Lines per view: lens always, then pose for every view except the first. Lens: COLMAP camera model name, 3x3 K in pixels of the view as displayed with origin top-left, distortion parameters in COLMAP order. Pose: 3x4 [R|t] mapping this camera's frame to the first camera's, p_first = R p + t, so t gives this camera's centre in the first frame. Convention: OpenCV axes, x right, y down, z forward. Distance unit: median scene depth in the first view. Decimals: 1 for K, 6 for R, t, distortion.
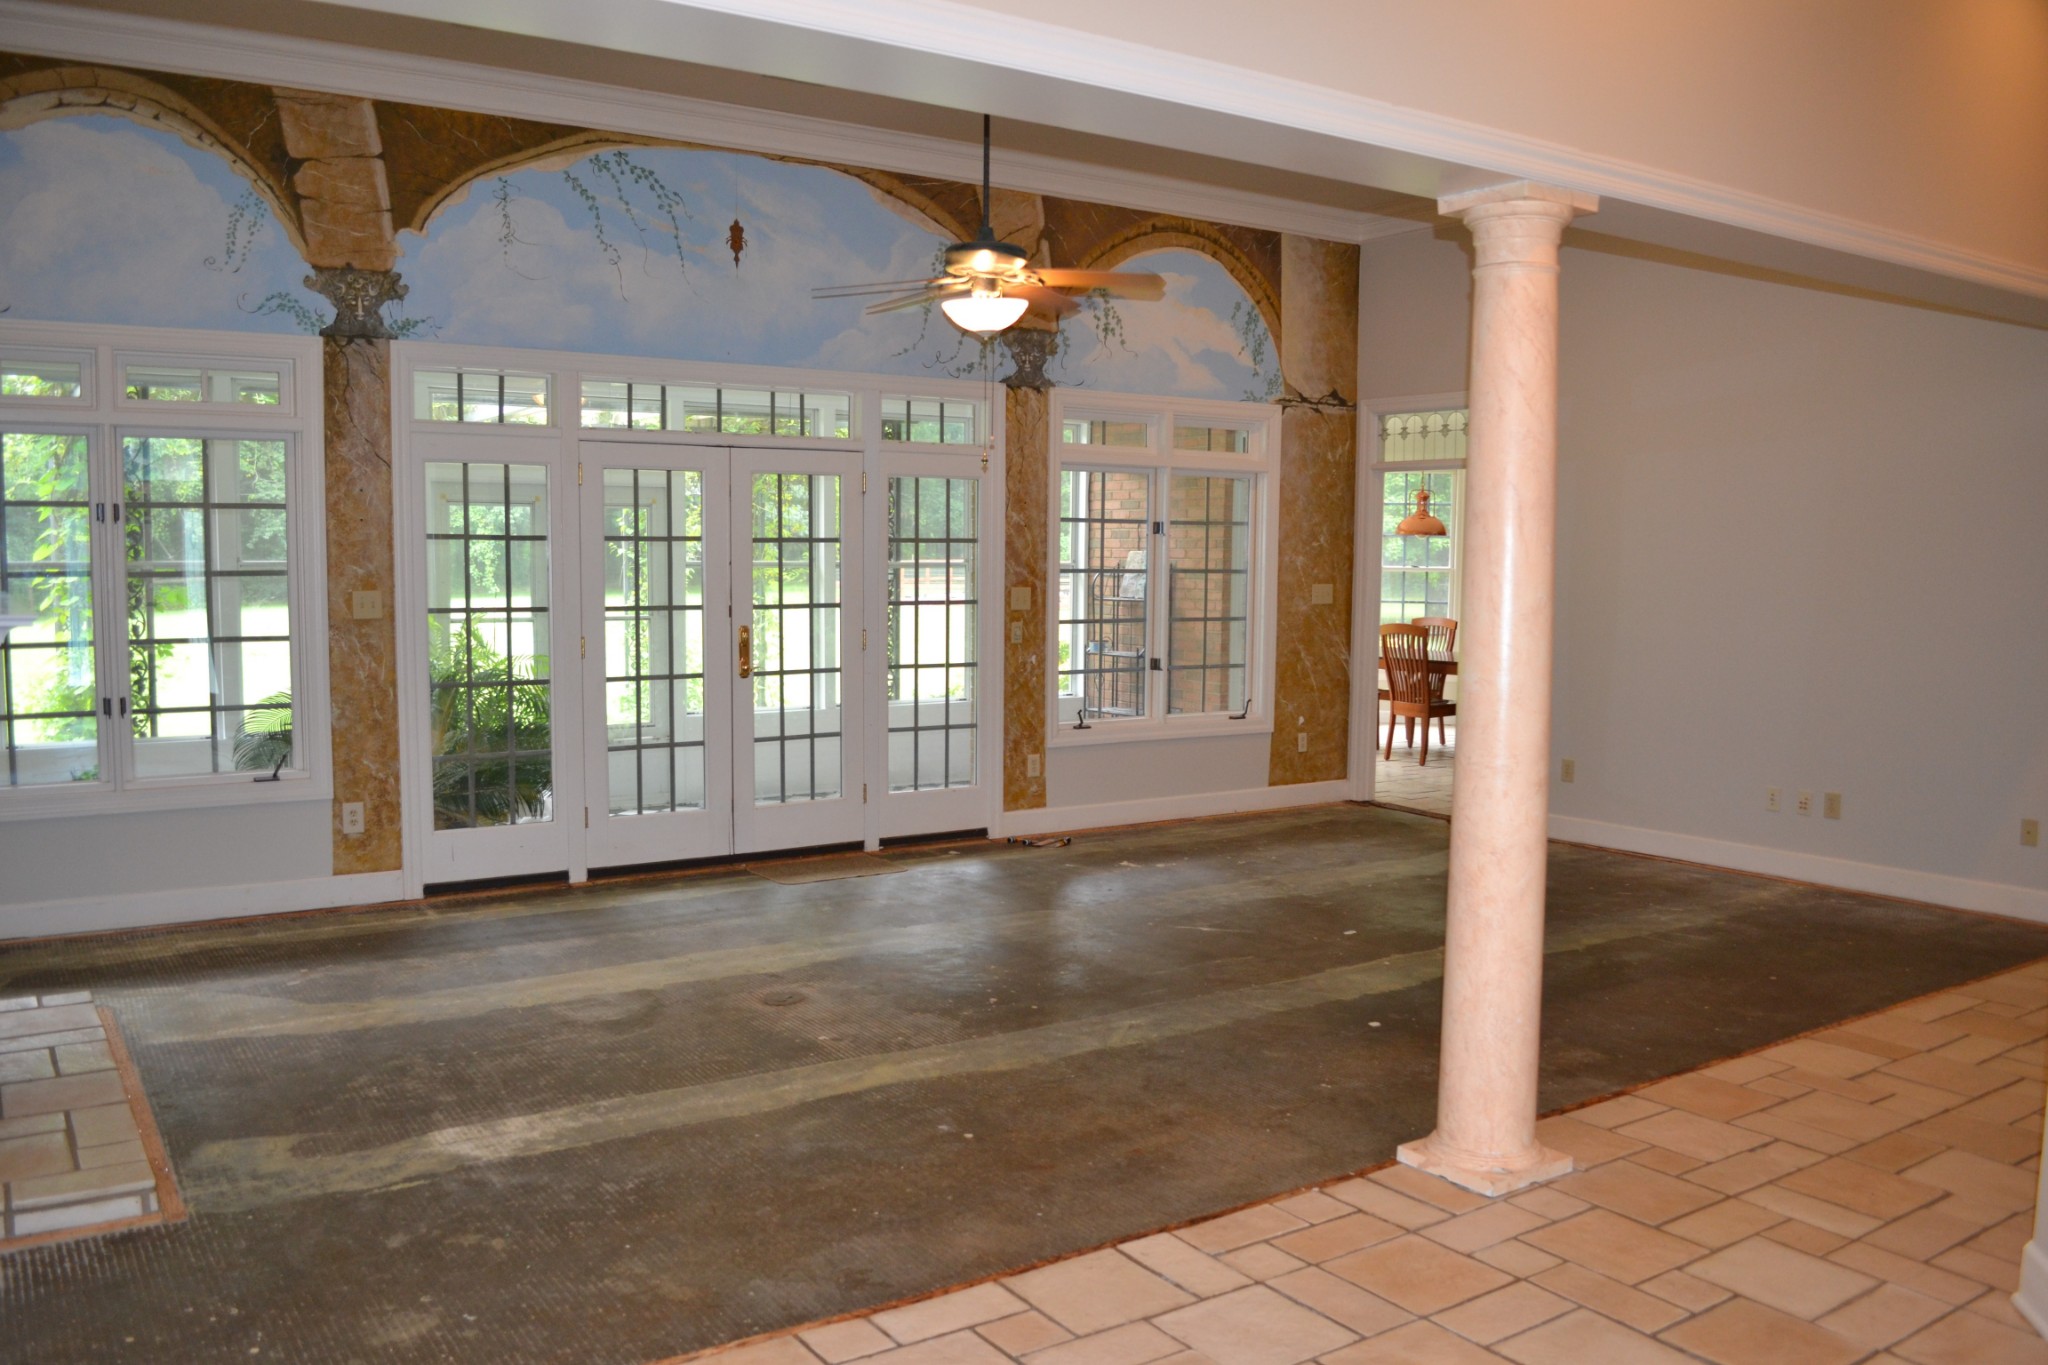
lens RADIAL K [[1638.3, 0, 999.1], [0, 1638.3, 695.6], [0, 0, 1]] dist [-0.082087, 0.011794]
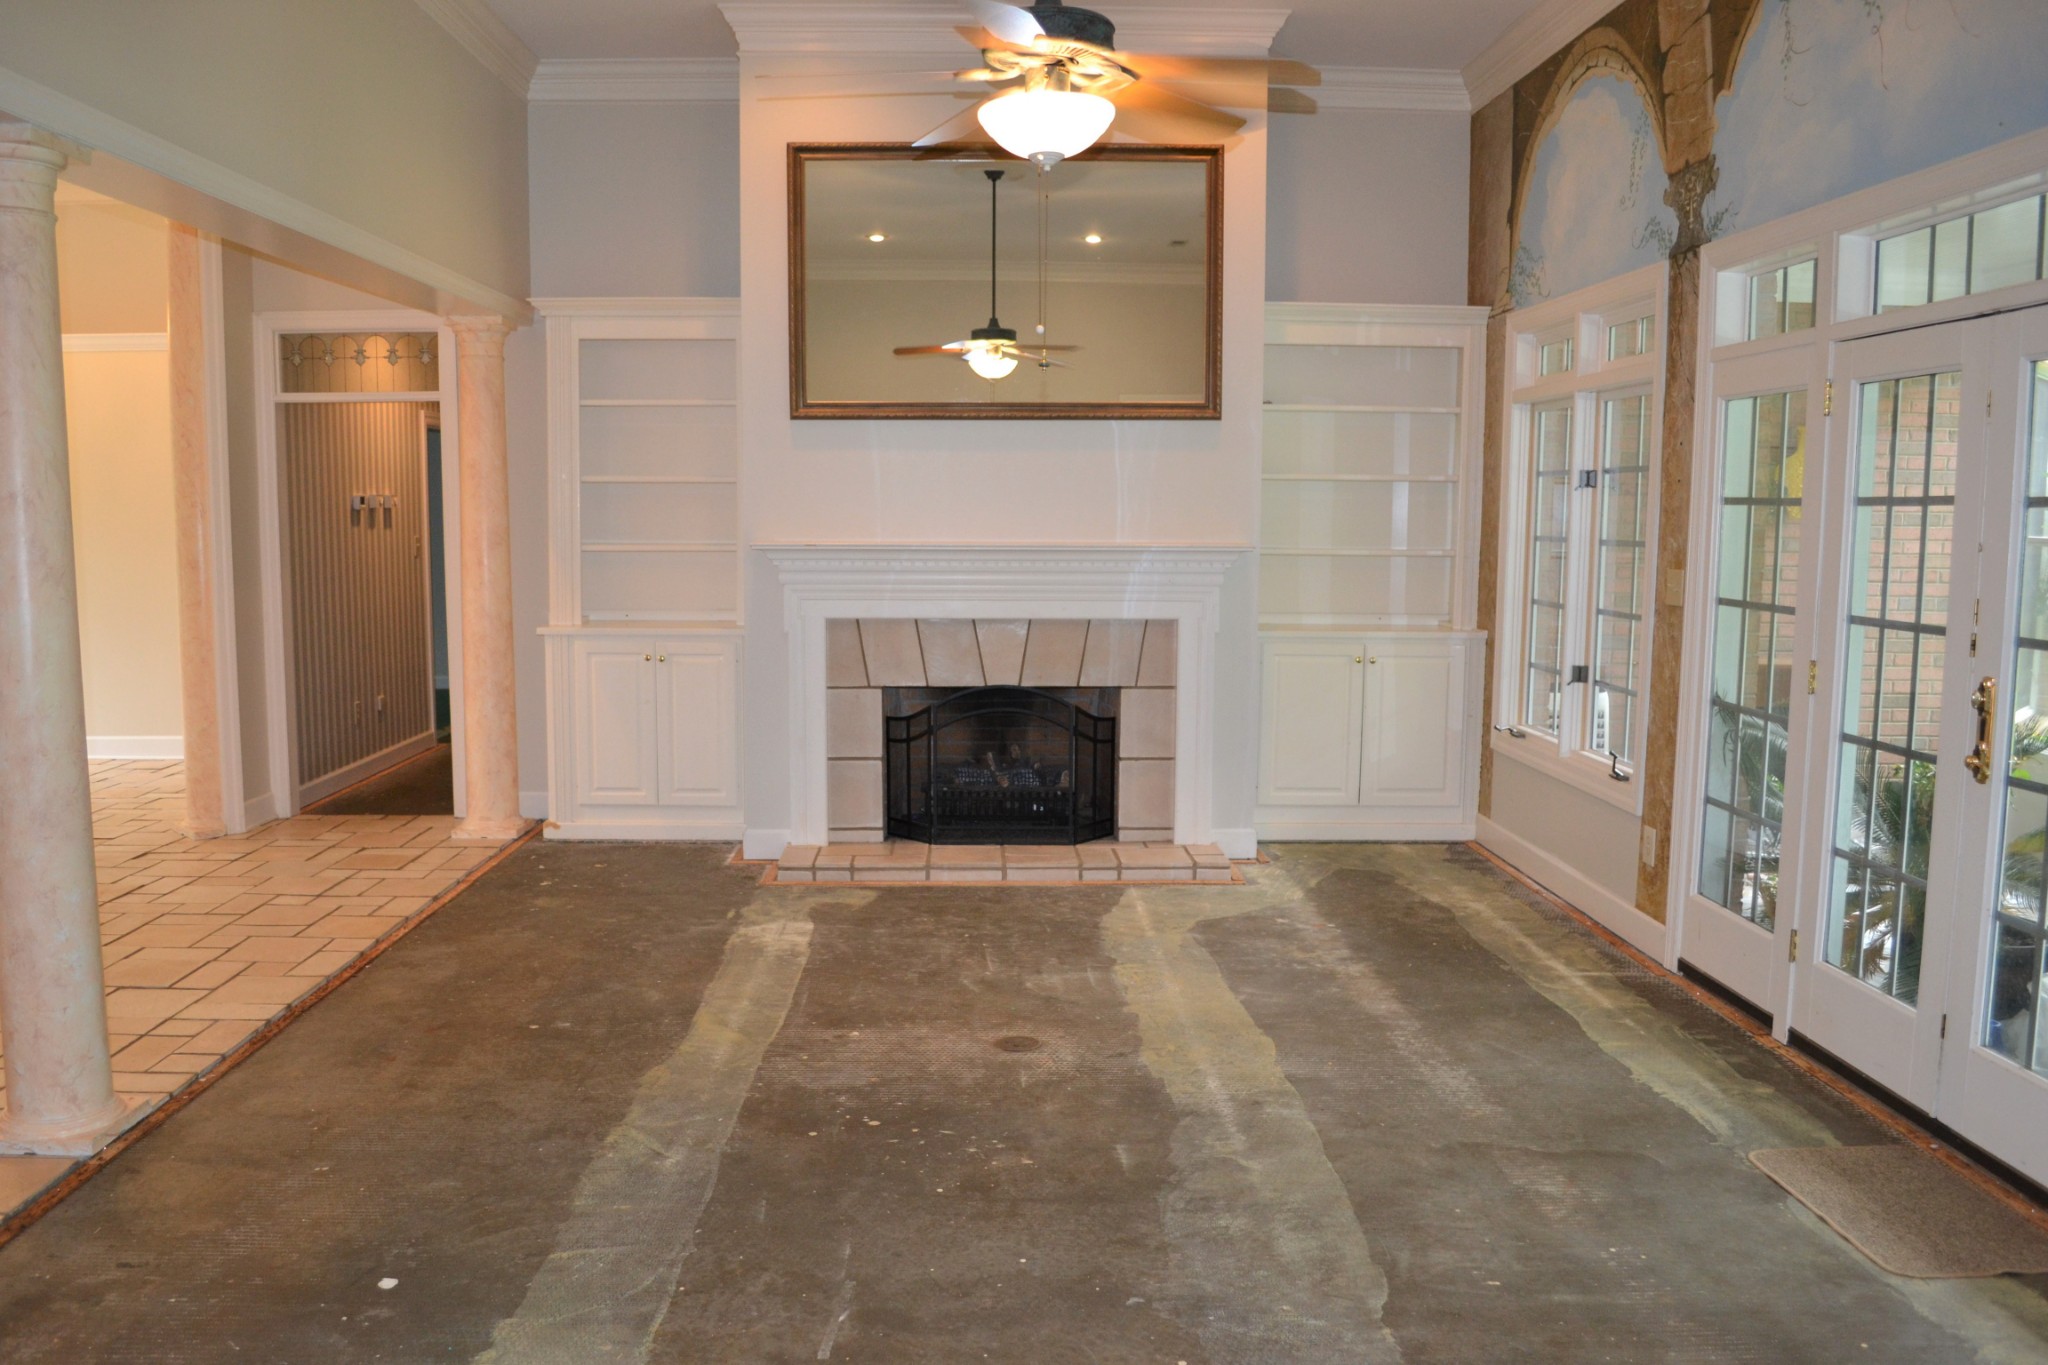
lens RADIAL K [[1638.3, 0, 999.1], [0, 1638.3, 695.6], [0, 0, 1]] dist [-0.082087, 0.011794]
pose [[-0.534982, 0.084463, -0.840631, 0.648272], [-0.084029, 0.984737, 0.152418, -0.136317], [0.840674, 0.152178, -0.519720, 1.605426]]
